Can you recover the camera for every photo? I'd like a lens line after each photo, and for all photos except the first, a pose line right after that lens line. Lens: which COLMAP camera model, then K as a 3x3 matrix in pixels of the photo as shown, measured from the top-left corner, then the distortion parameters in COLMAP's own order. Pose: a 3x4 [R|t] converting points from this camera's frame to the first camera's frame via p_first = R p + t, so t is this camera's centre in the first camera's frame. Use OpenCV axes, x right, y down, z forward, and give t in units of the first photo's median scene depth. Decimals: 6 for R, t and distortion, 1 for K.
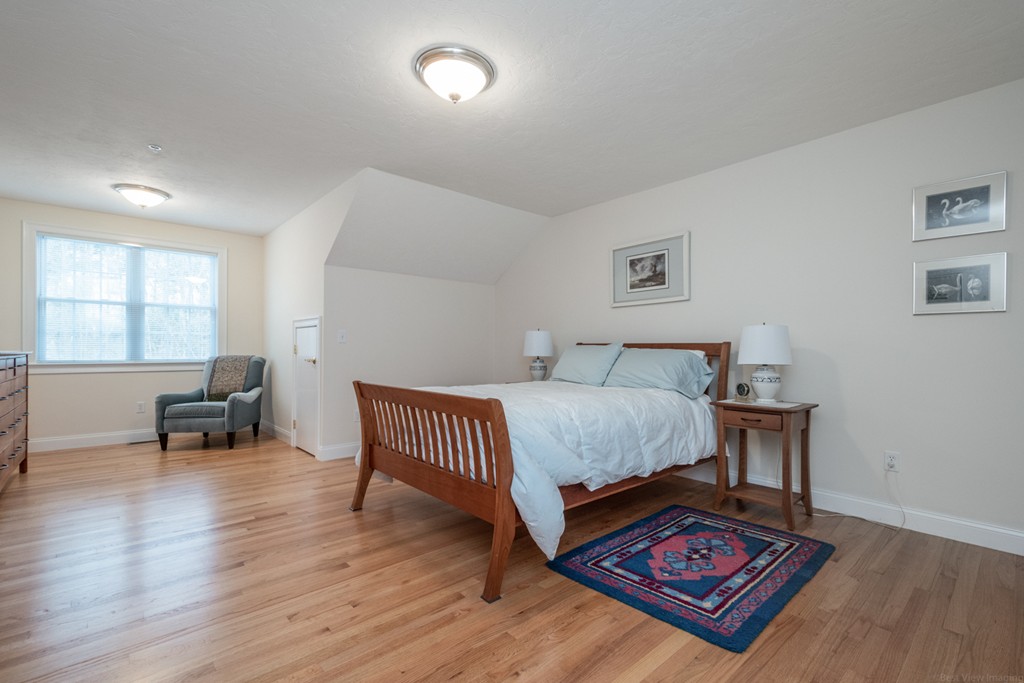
lens RADIAL K [[449.6, 0, 511.7], [0, 449.6, 349.9], [0, 0, 1]] dist [-0.001000, 0.000415]
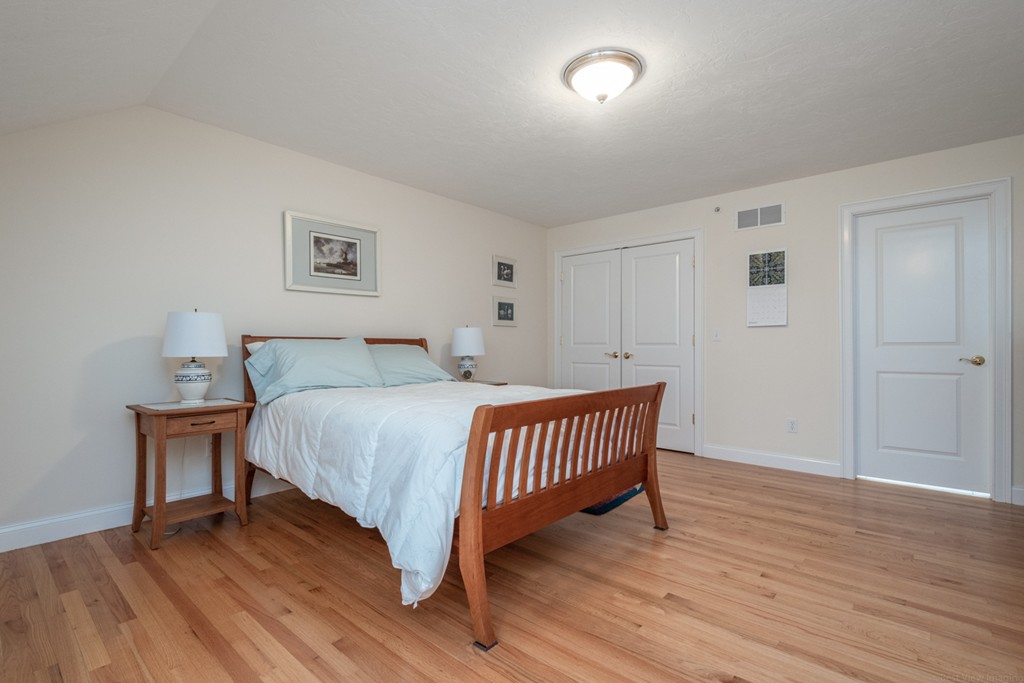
lens RADIAL K [[488.8, 0, 511.5], [0, 488.8, 341.1], [0, 0, 1]] dist [0.005510, 0.000360]
pose [[-0.126282, 0.000436, 0.991994, -0.706308], [-0.007270, 0.999973, -0.001365, -0.009485], [-0.991968, -0.007385, -0.126276, 0.789186]]
